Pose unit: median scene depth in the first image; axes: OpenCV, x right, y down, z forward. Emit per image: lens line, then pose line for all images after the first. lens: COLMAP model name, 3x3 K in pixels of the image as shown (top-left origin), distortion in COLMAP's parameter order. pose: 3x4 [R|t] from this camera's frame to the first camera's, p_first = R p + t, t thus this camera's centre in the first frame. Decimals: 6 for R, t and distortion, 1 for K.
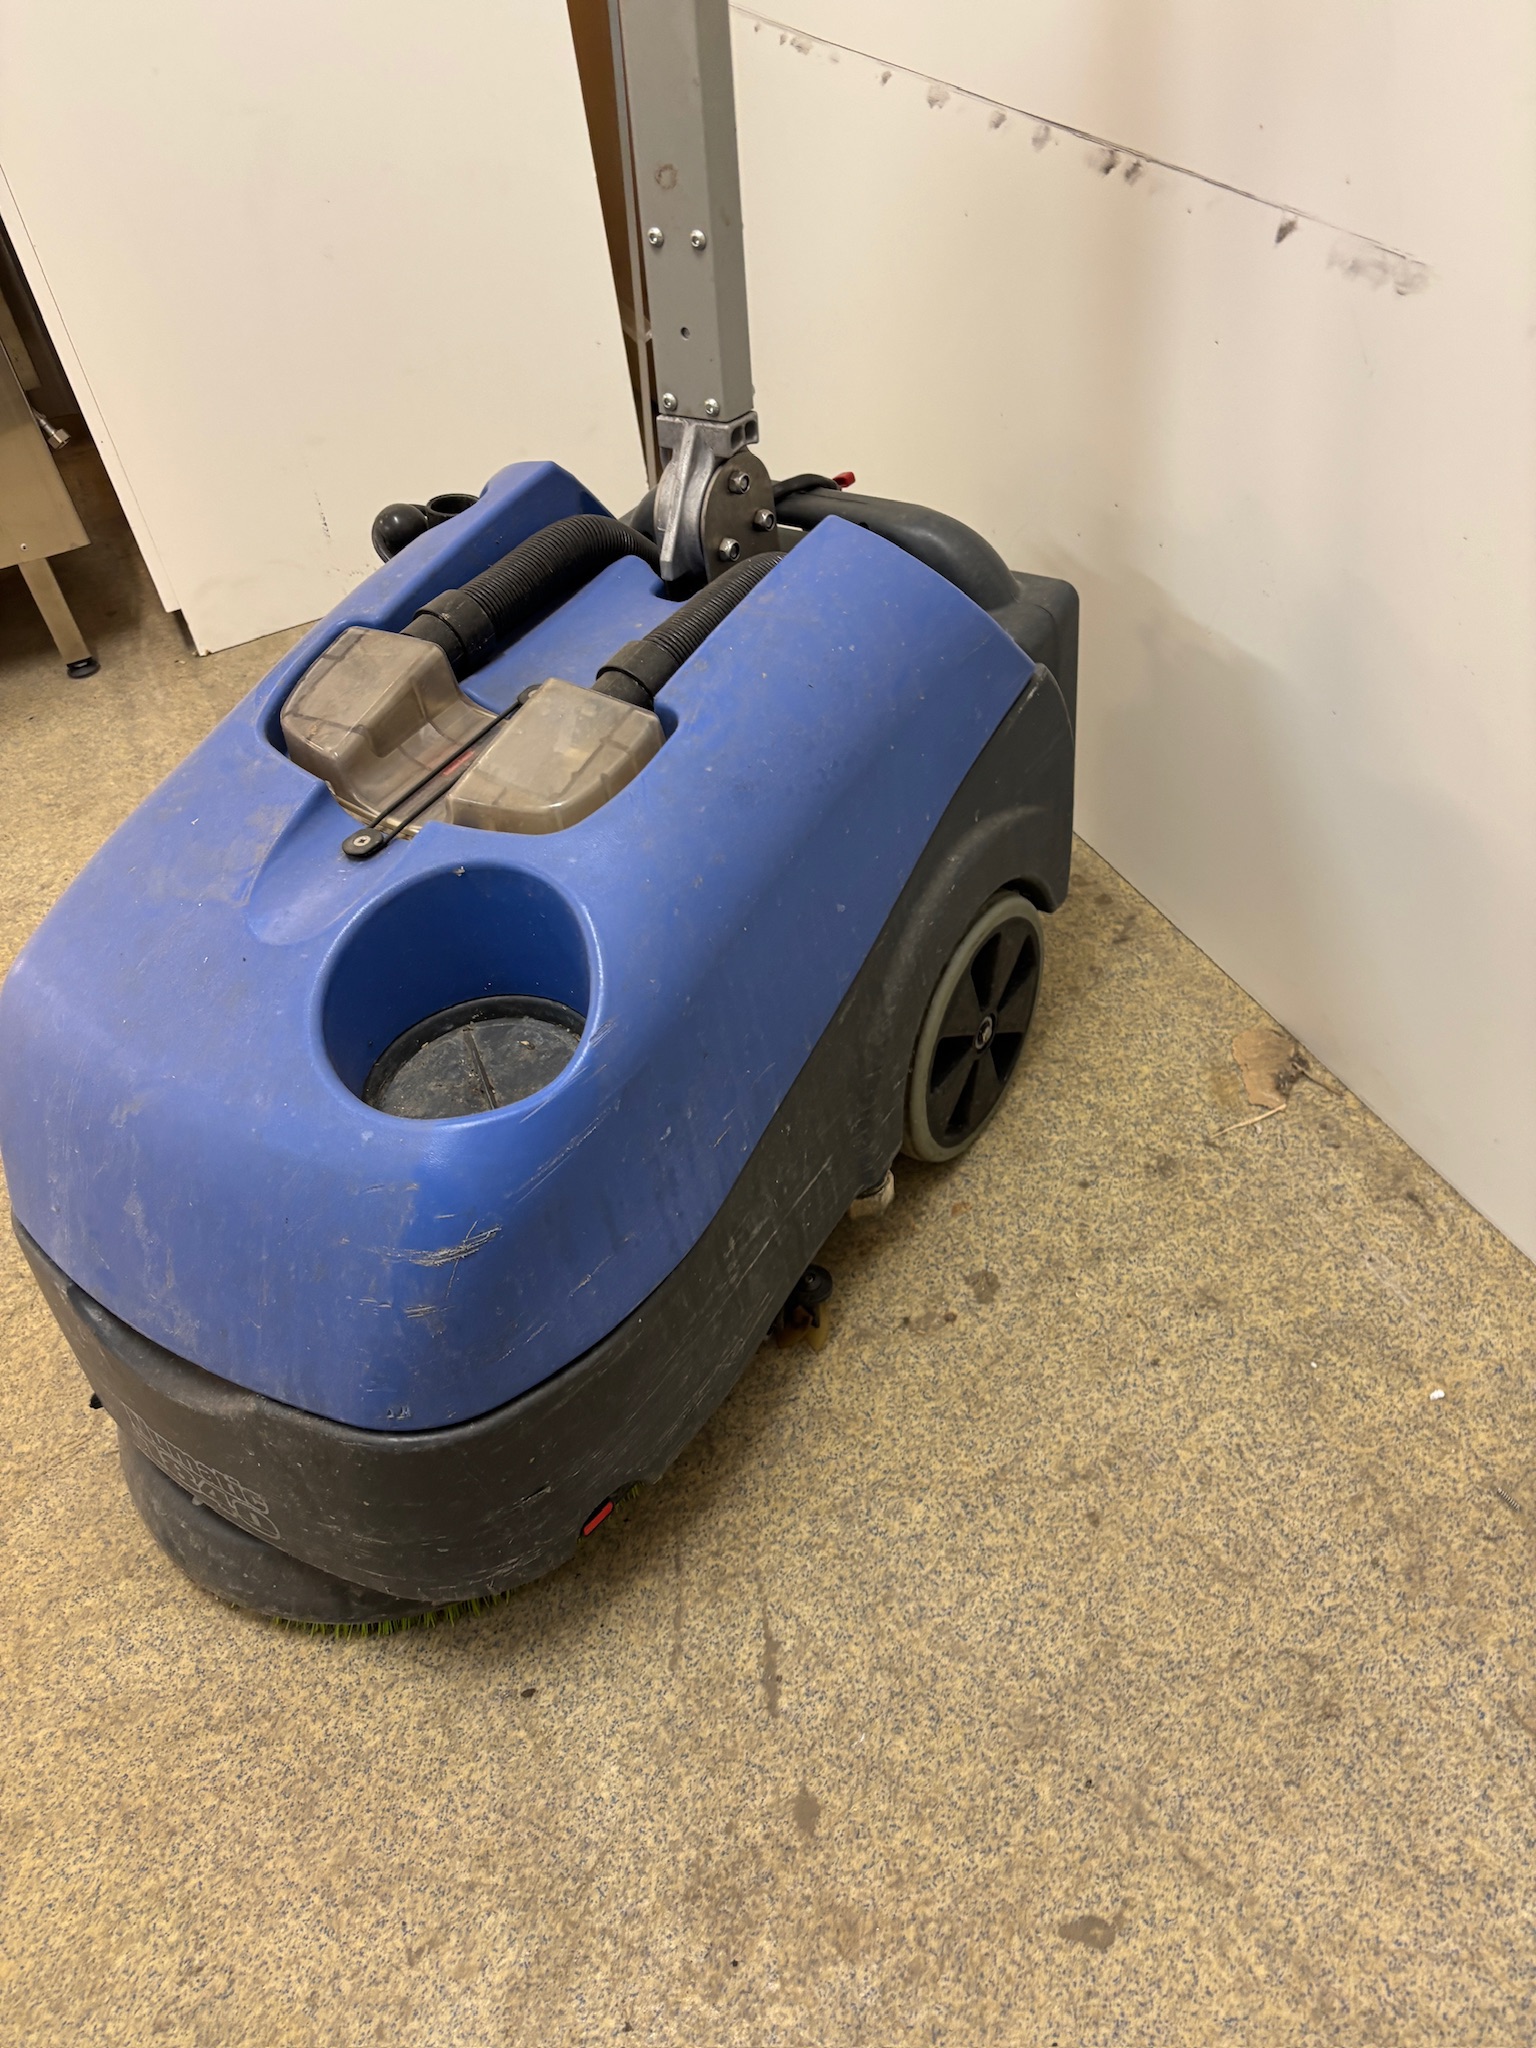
lens RADIAL K [[1557.9, 0, 752.3], [0, 1557.9, 1022.8], [0, 0, 1]] dist [0.023155, -0.030200]
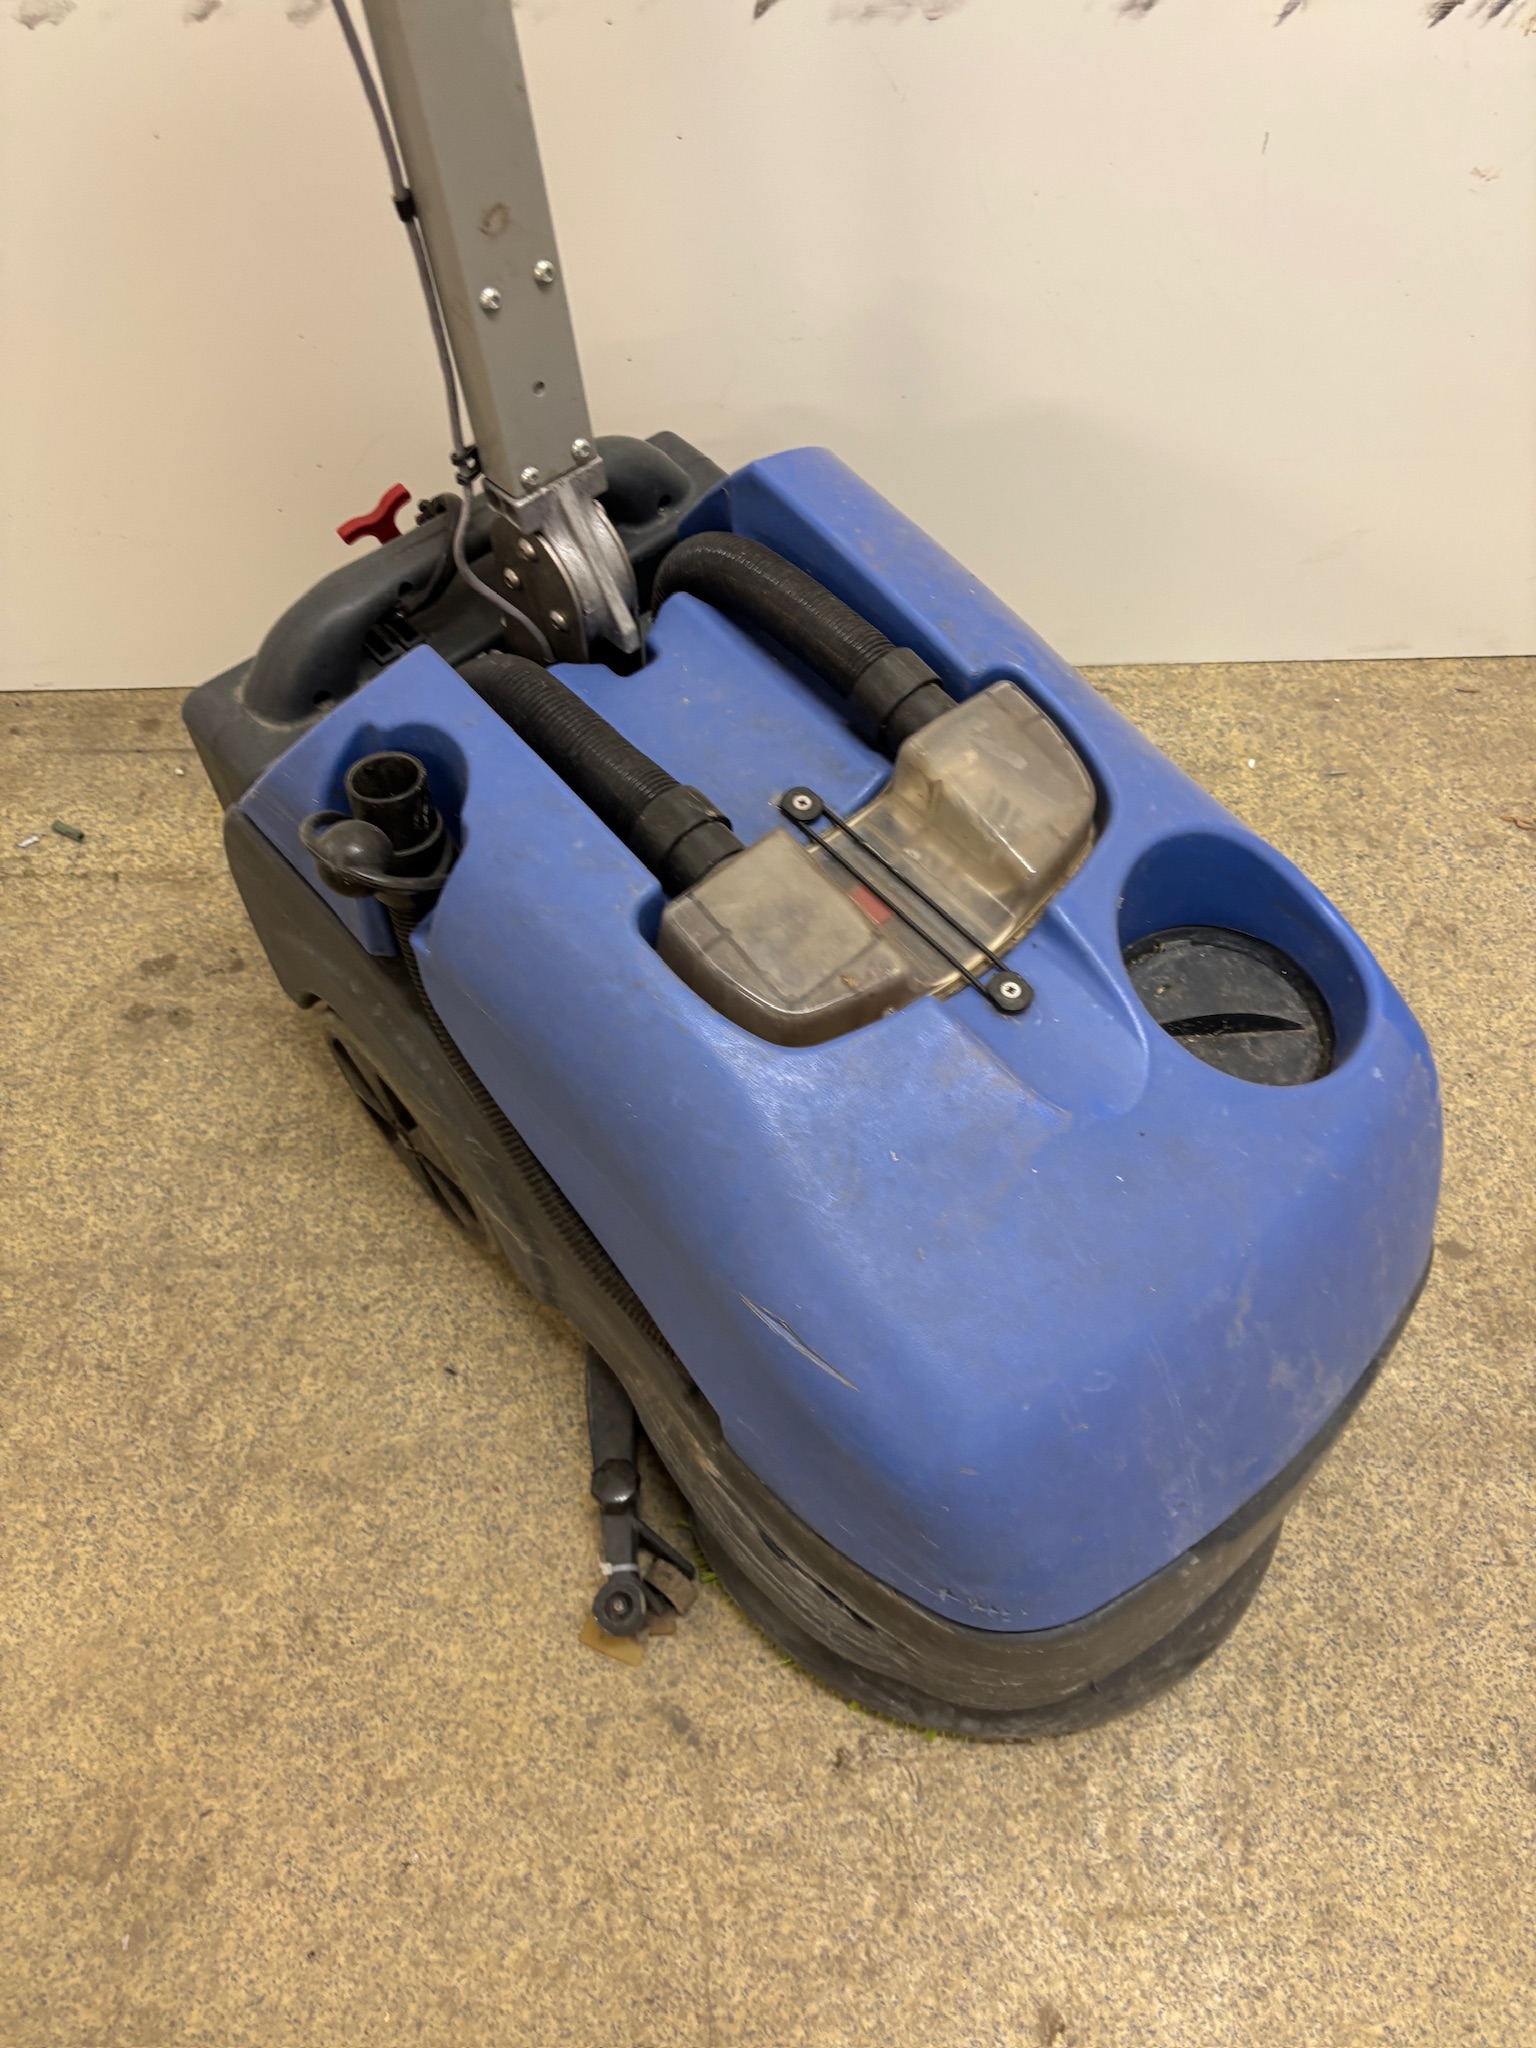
lens RADIAL K [[1557.9, 0, 778.4], [0, 1557.9, 1015.2], [0, 0, 1]] dist [0.023155, -0.030200]
pose [[0.349655, -0.720828, 0.598455, -0.783495], [0.603973, 0.661751, 0.444188, -0.540972], [-0.716211, 0.206138, 0.666745, 0.464296]]
